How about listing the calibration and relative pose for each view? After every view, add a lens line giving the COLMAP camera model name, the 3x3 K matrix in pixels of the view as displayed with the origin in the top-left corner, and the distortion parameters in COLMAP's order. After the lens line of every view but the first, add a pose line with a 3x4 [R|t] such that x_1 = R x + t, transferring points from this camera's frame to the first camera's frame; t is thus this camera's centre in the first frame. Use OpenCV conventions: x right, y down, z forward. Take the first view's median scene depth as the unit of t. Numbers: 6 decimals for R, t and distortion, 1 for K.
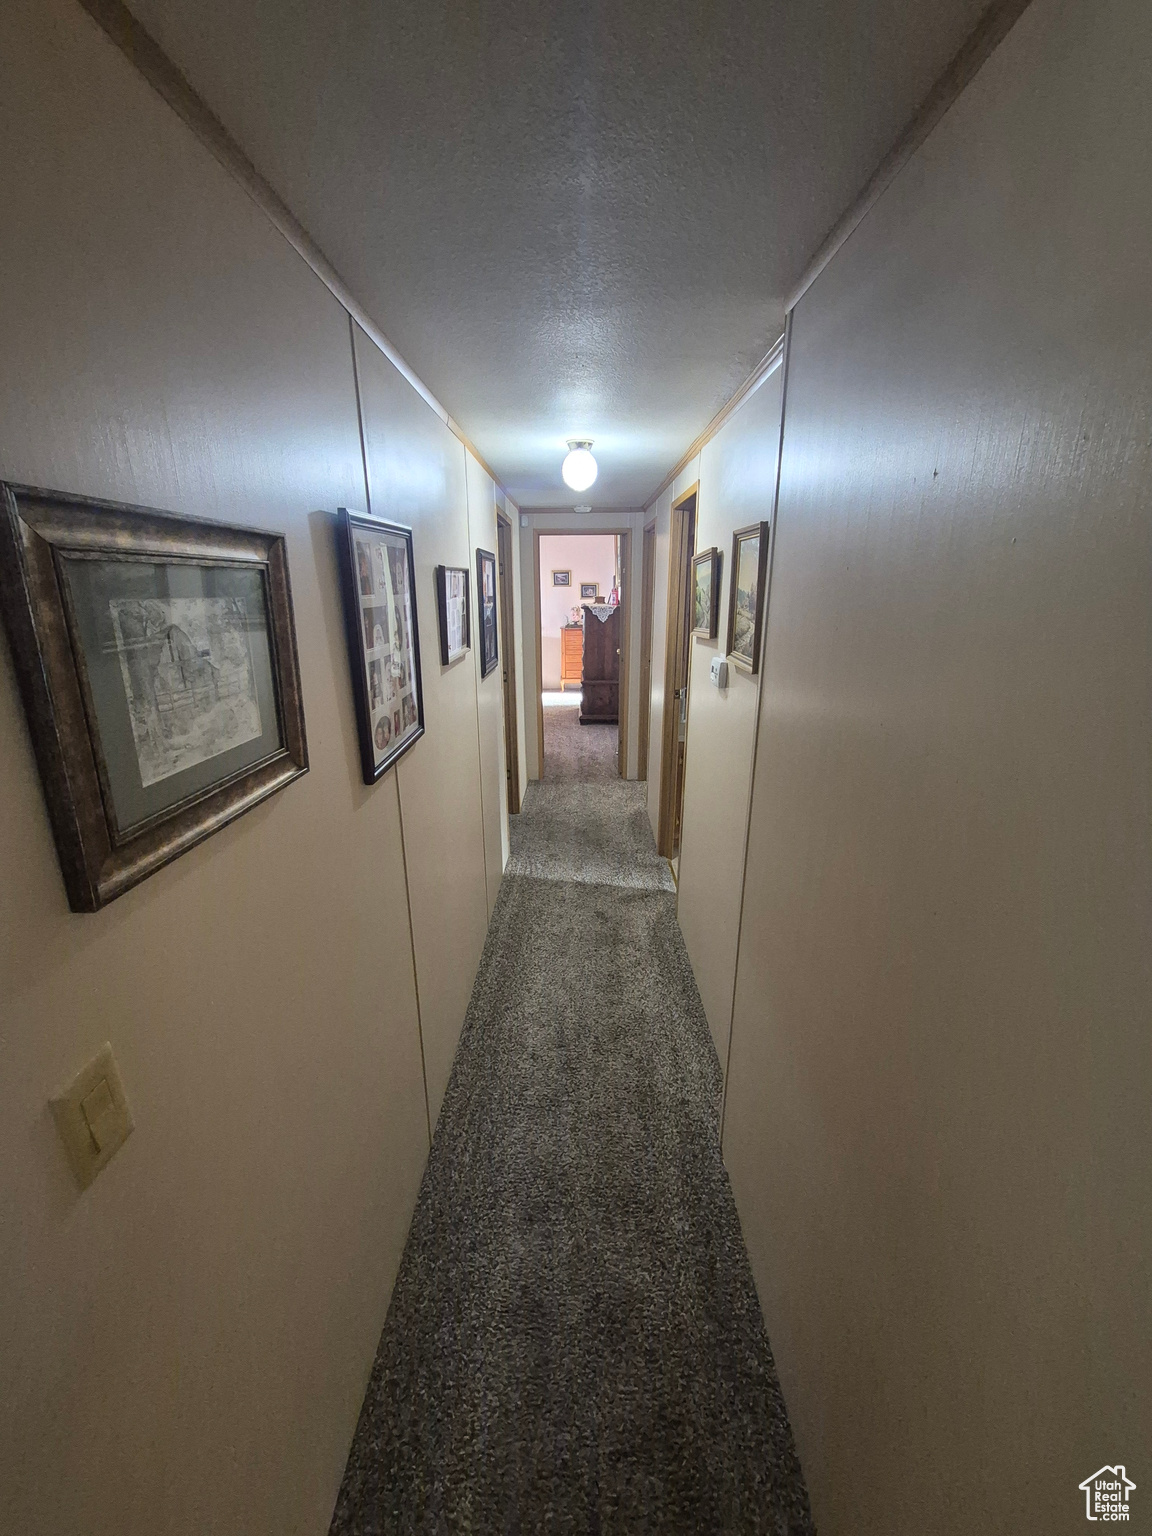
lens RADIAL K [[602.3, 0, 576.0], [0, 602.3, 761.7], [0, 0, 1]] dist [-0.000454, 0.000531]
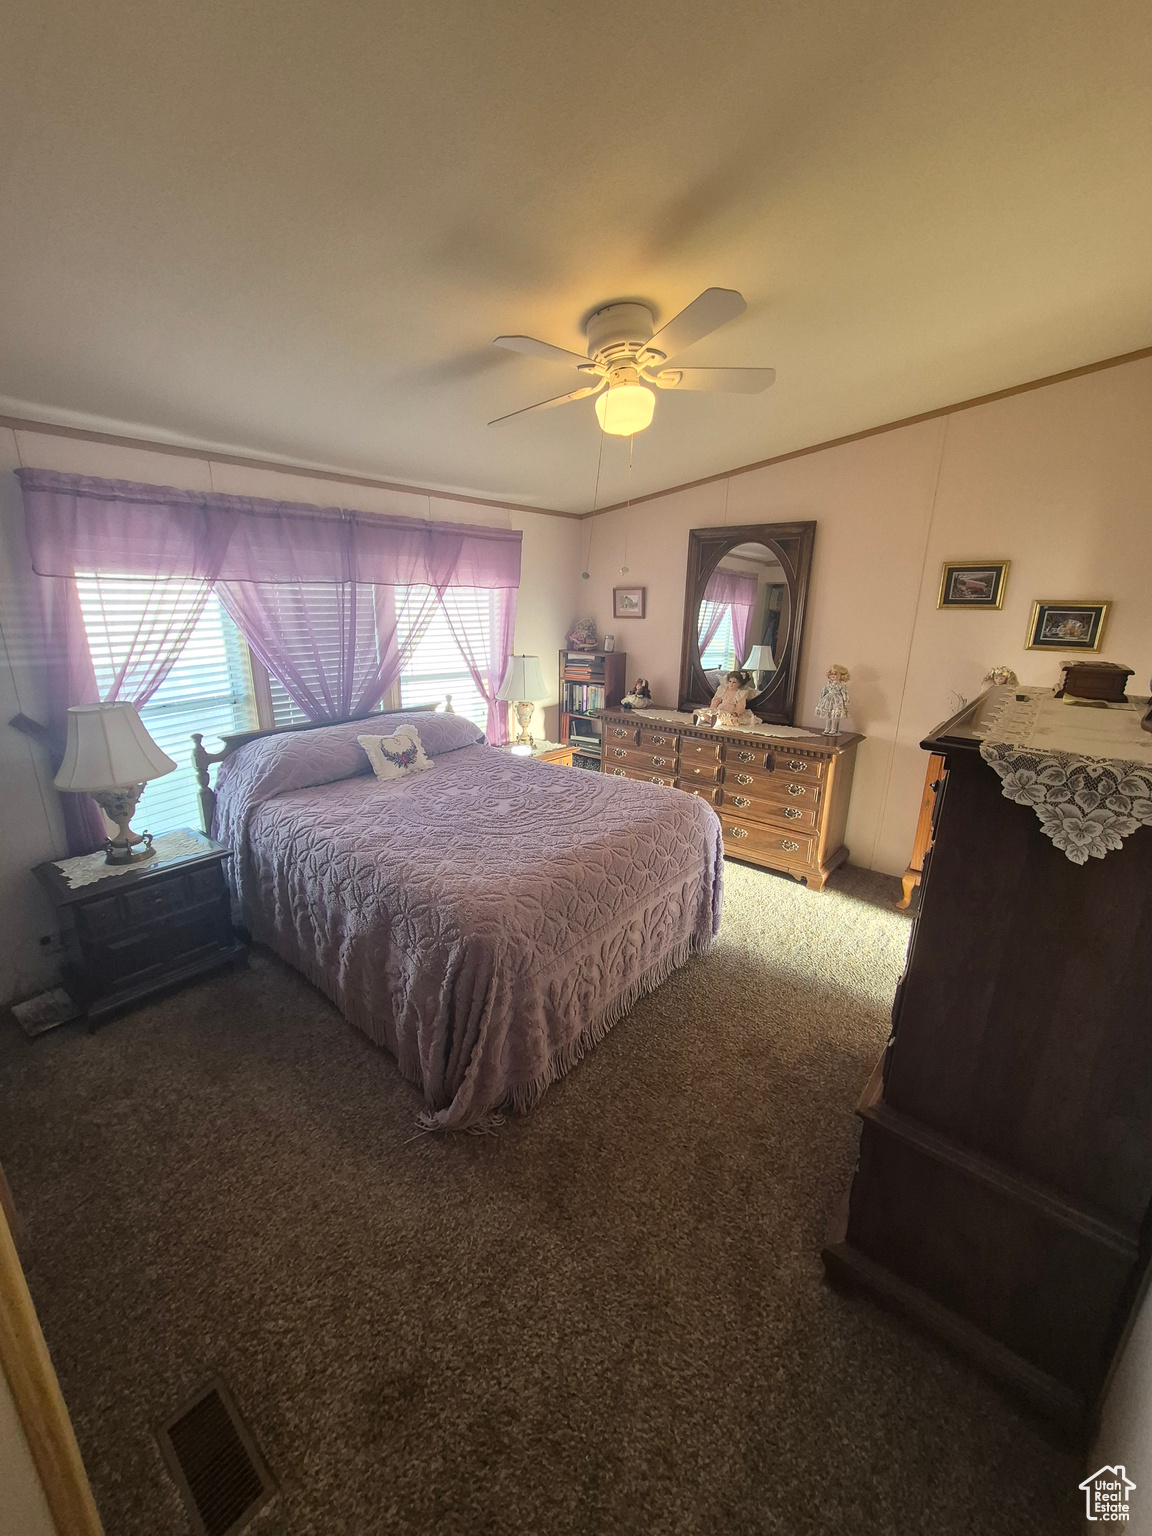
lens RADIAL K [[602.3, 0, 574.2], [0, 602.3, 765.9], [0, 0, 1]] dist [-0.000454, 0.000531]
pose [[0.770208, 0.175332, -0.613220, 0.028595], [-0.184378, 0.981629, 0.049087, -0.188576], [0.610561, 0.075257, 0.788385, 0.631553]]
